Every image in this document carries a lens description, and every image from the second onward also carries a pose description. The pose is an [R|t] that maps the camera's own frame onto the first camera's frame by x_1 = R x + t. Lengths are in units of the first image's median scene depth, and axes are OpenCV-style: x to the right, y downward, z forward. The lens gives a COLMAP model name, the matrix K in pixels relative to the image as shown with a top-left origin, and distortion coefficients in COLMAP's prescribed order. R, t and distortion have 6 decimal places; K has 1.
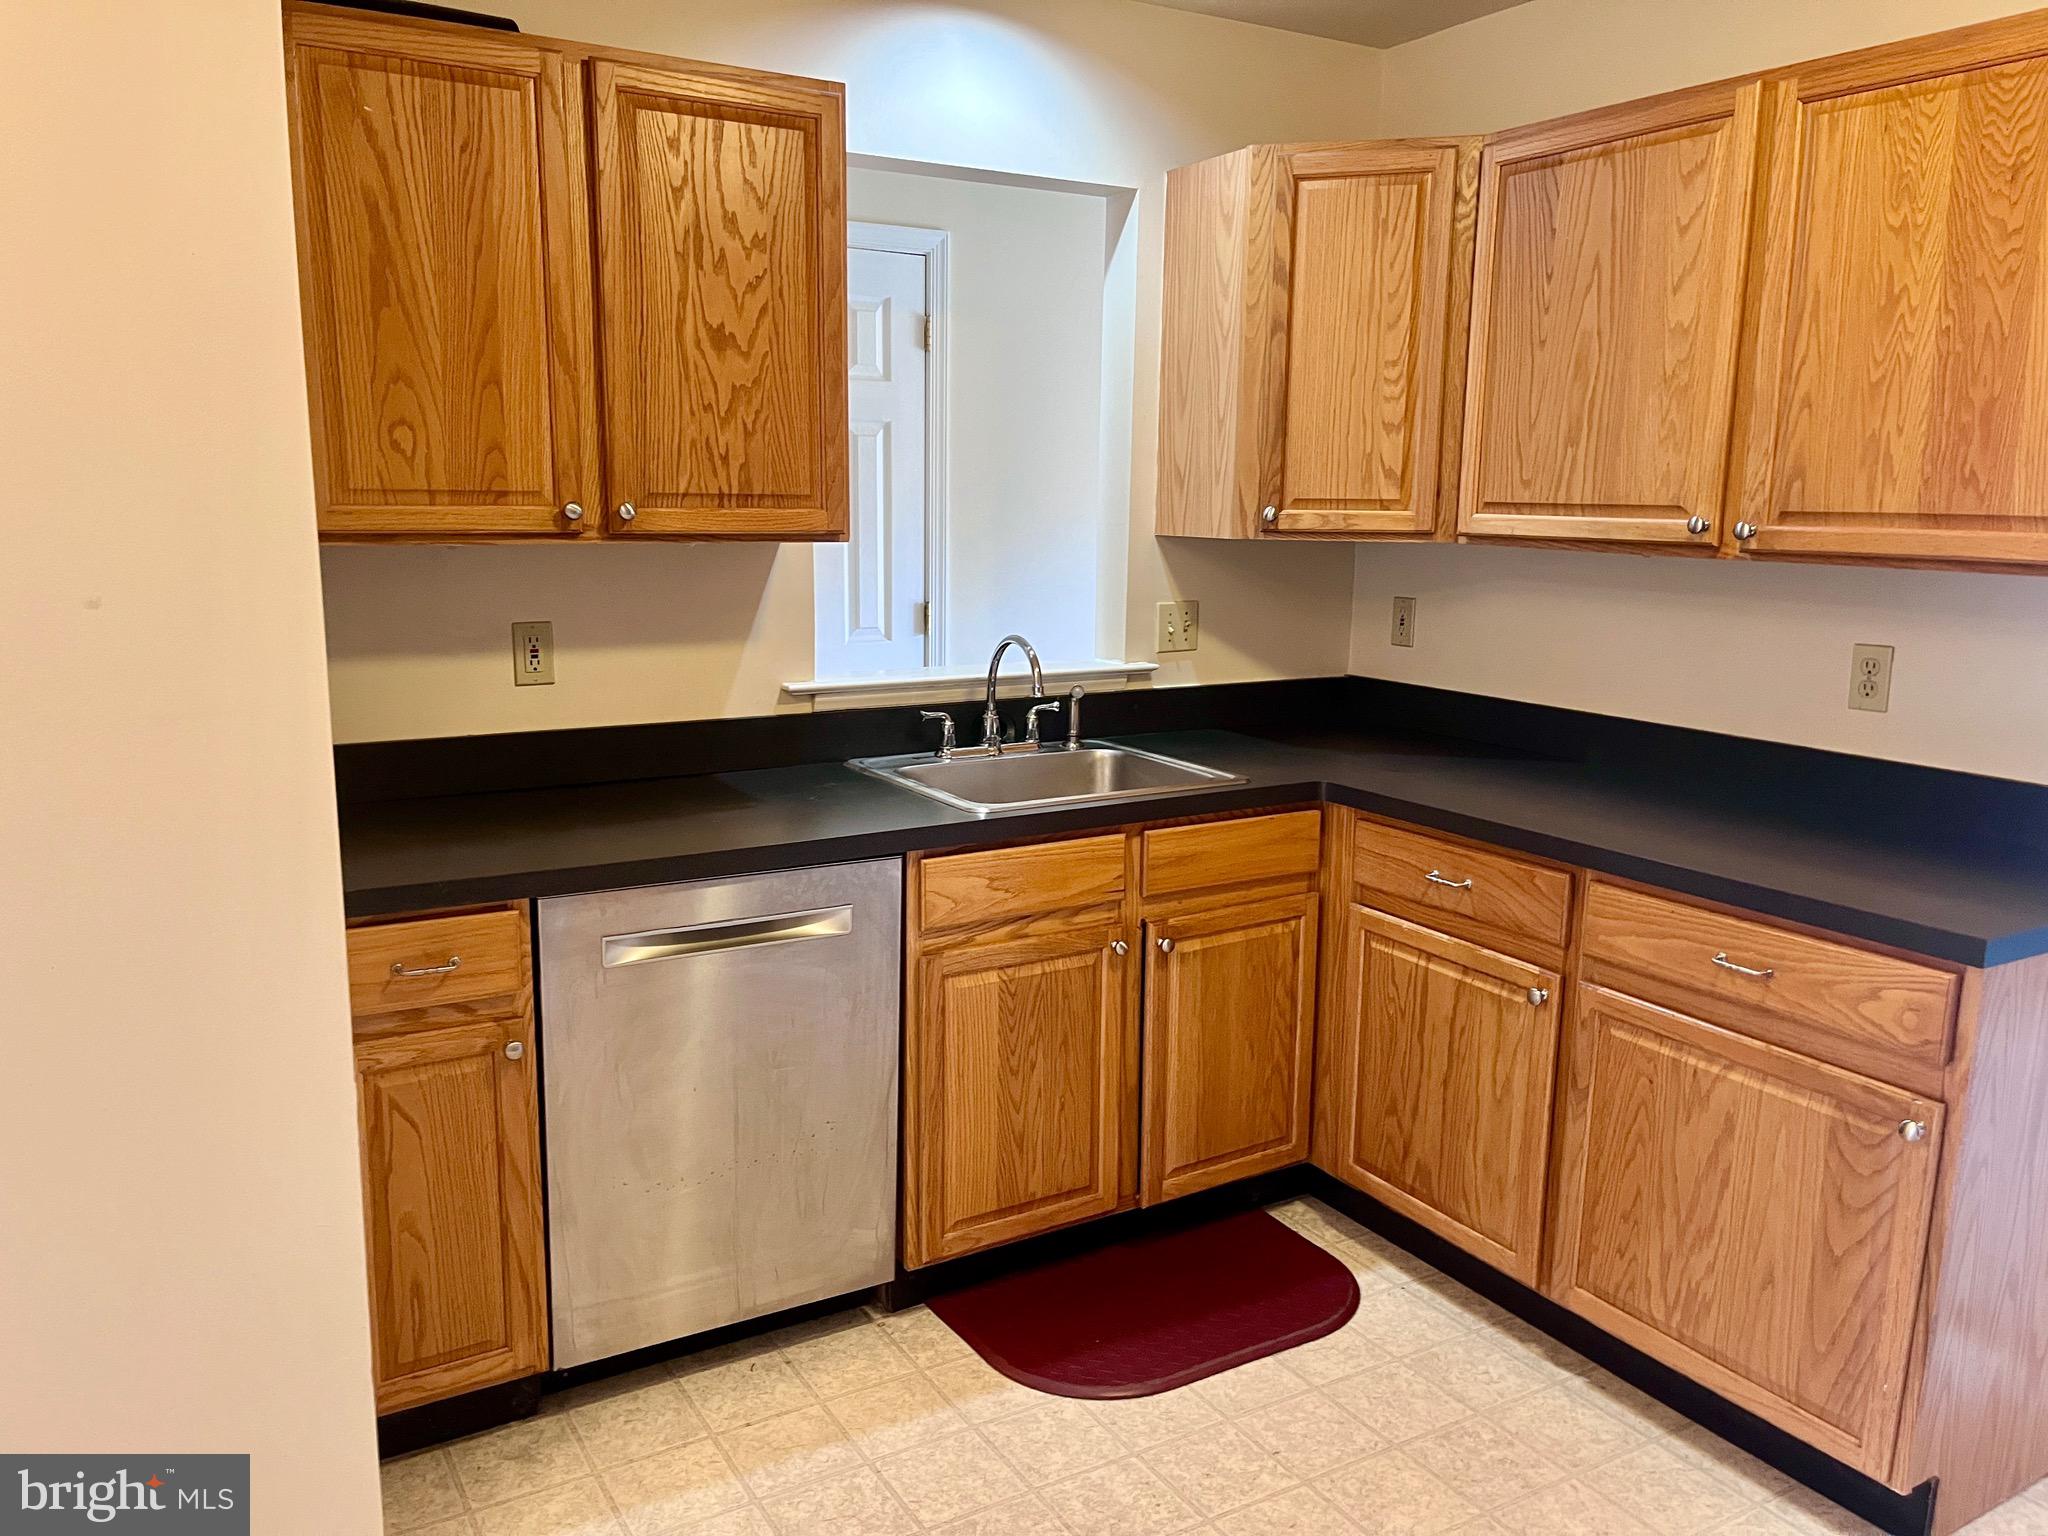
lens RADIAL K [[1585.4, 0, 938.8], [0, 1585.4, 779.5], [0, 0, 1]] dist [0.063926, -0.084604]
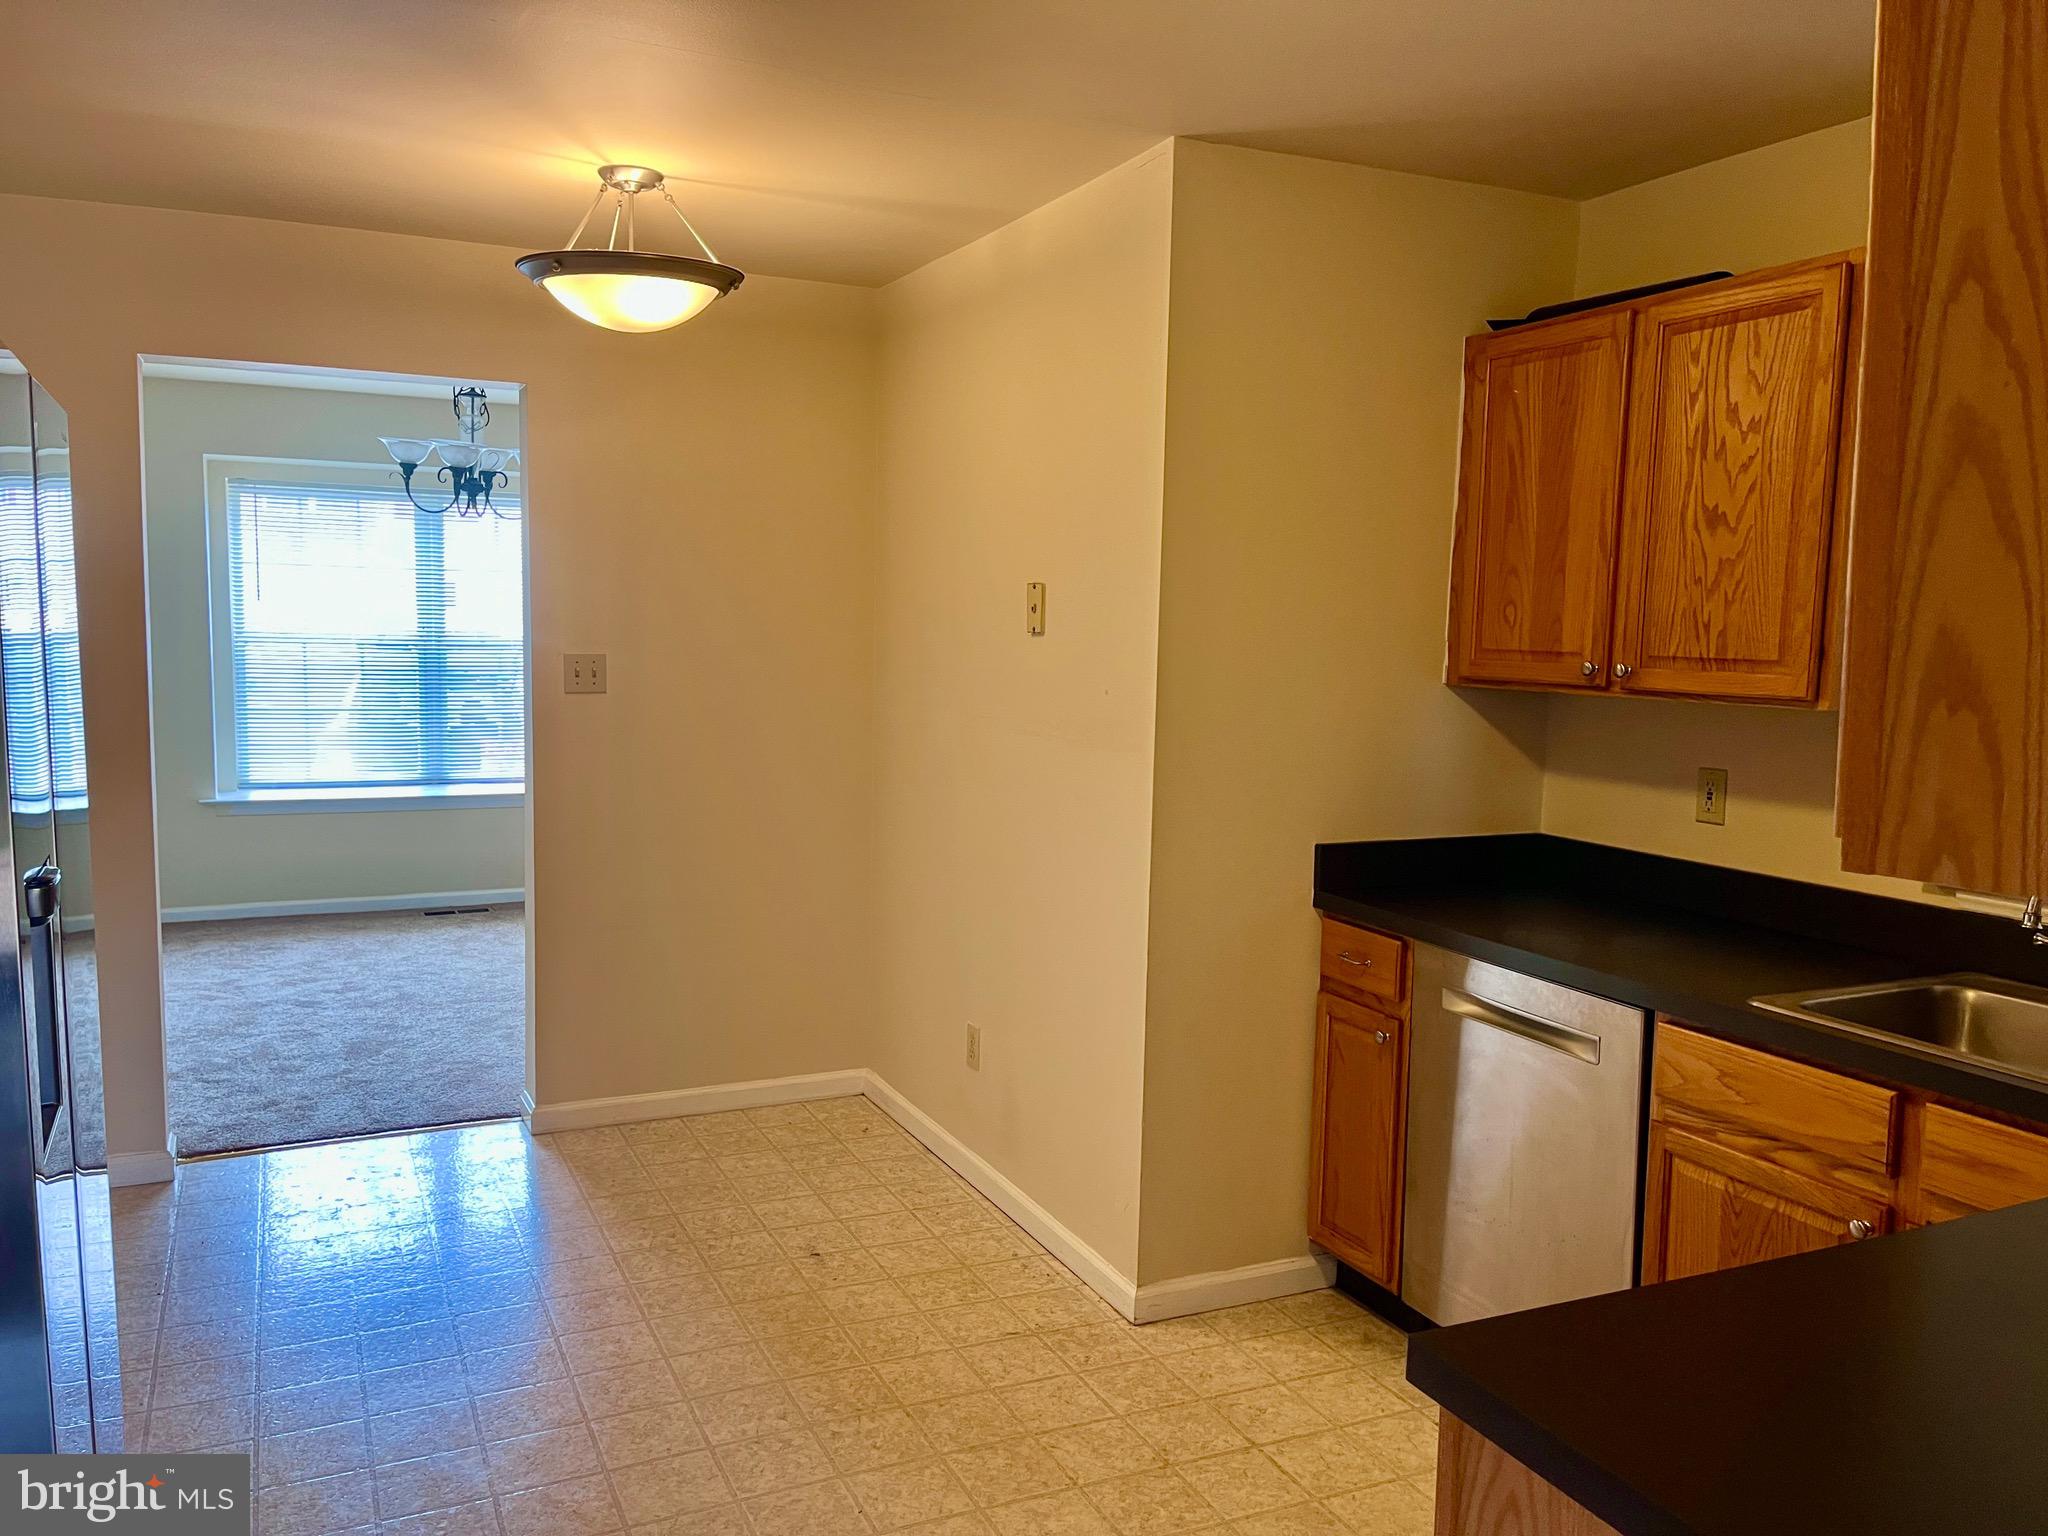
lens RADIAL K [[1585.4, 0, 1043.1], [0, 1585.4, 774.5], [0, 0, 1]] dist [0.063926, -0.084604]
pose [[-0.082836, 0.086424, -0.992809, 0.987050], [-0.203209, 0.973837, 0.101727, -0.121756], [0.975625, 0.210175, -0.063106, 0.647014]]
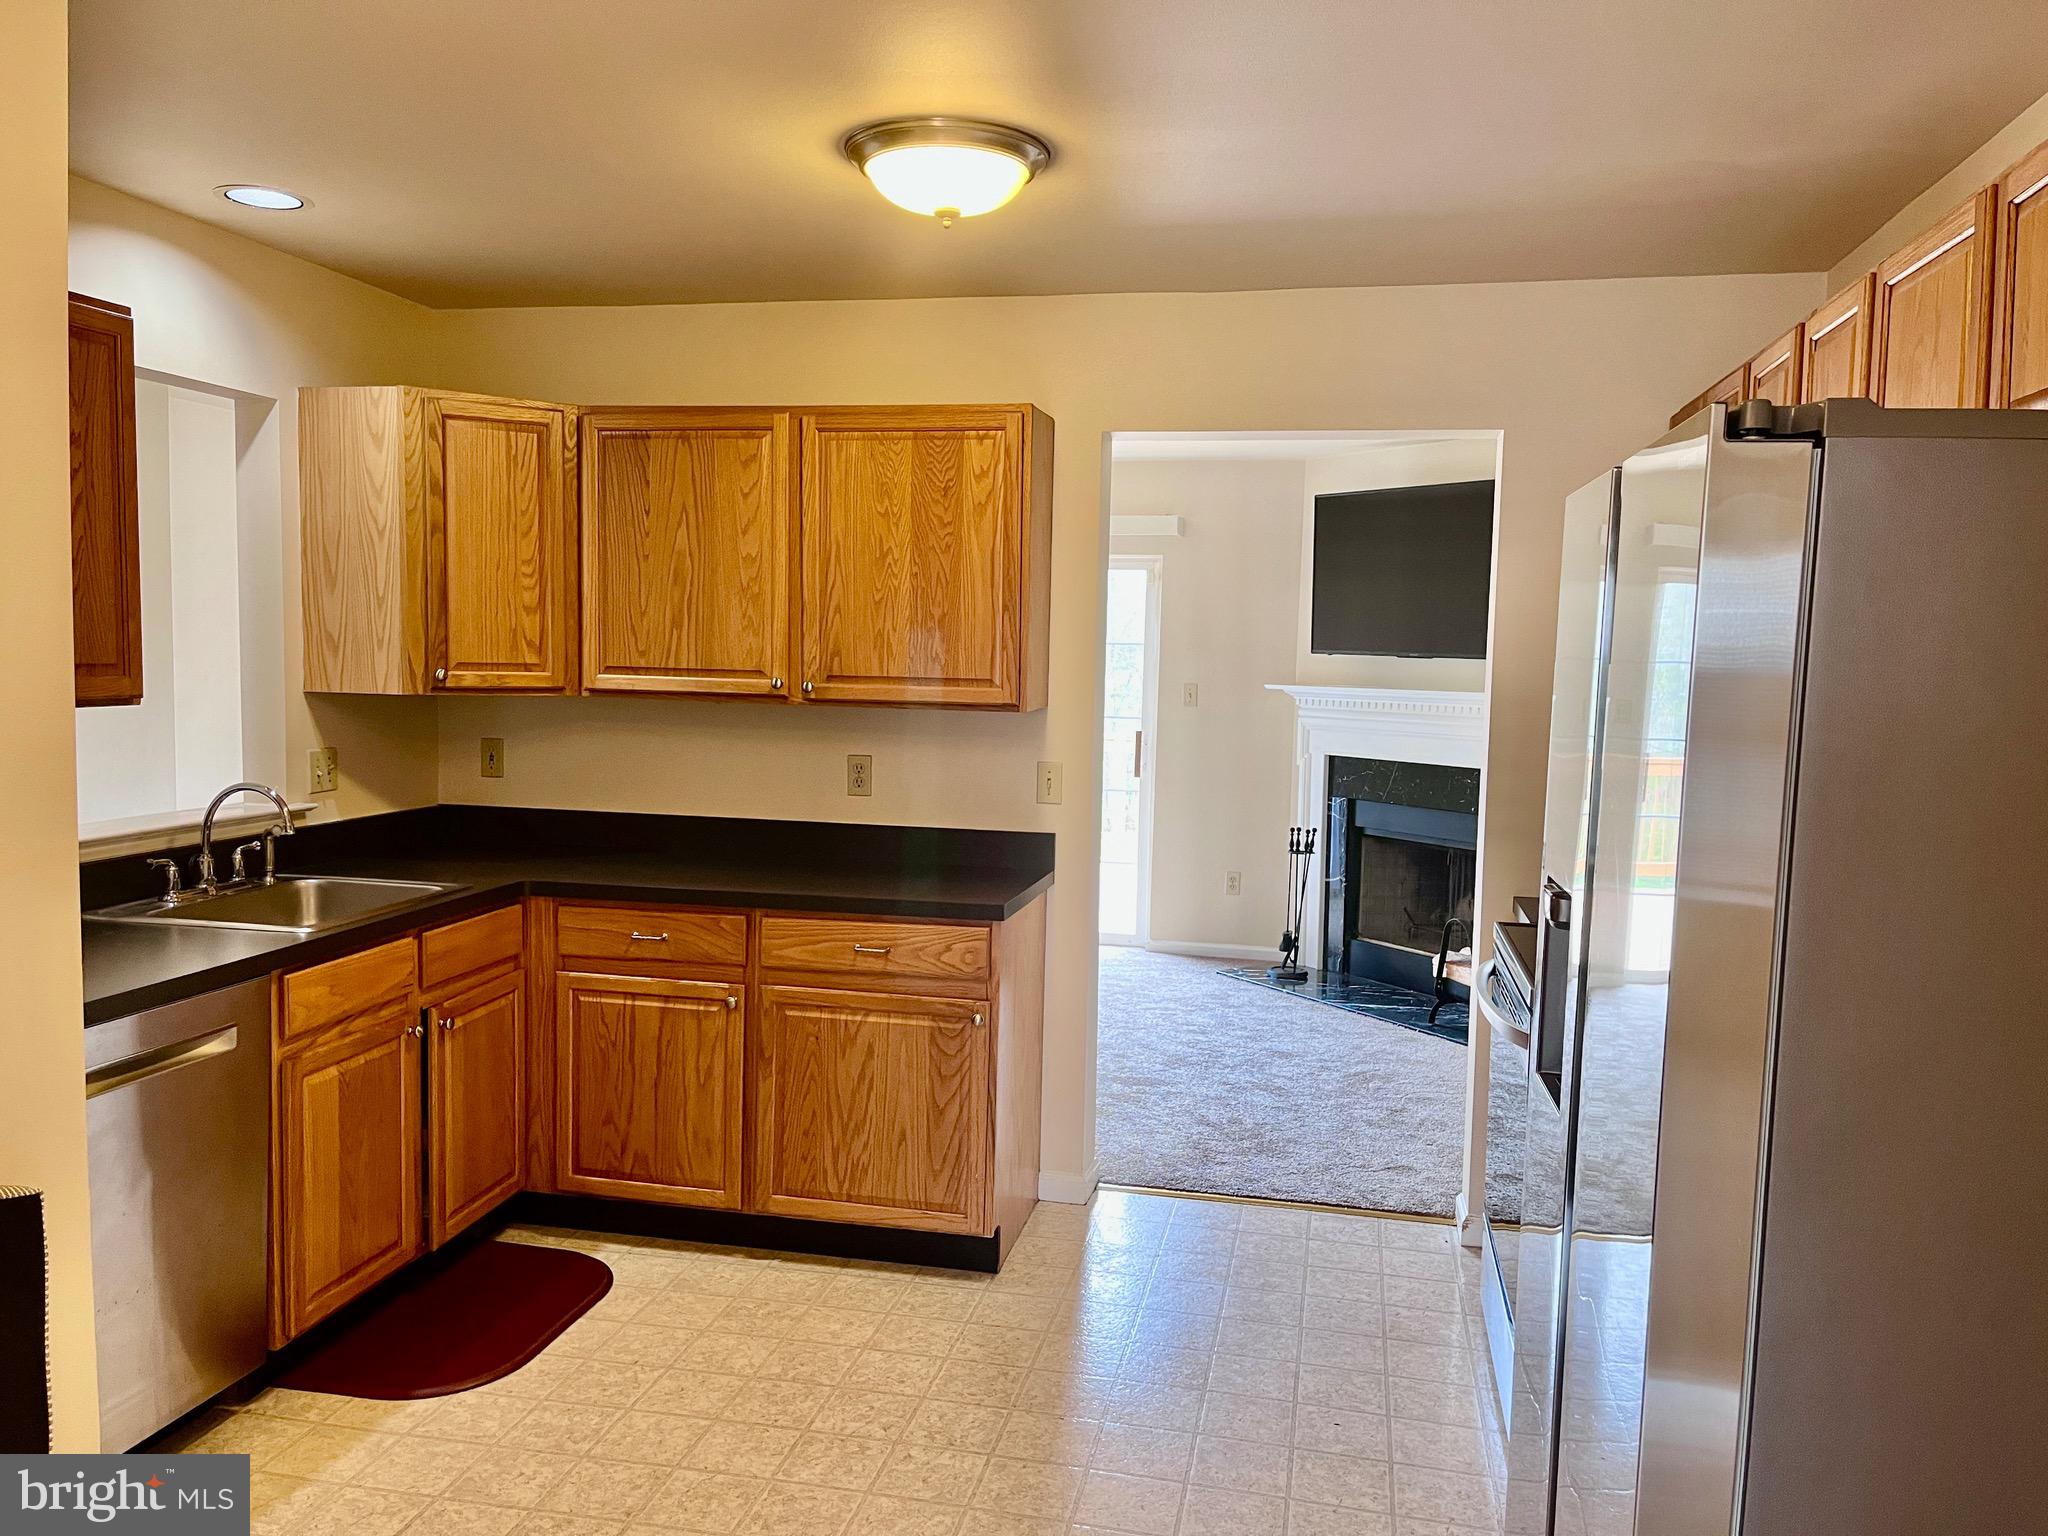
lens RADIAL K [[1585.4, 0, 1039.3], [0, 1585.4, 767.9], [0, 0, 1]] dist [0.063926, -0.084604]
pose [[0.659417, -0.052336, 0.749953, -0.509335], [0.122805, 0.991673, -0.038775, 0.013284], [-0.741679, 0.117667, 0.660354, -0.194093]]
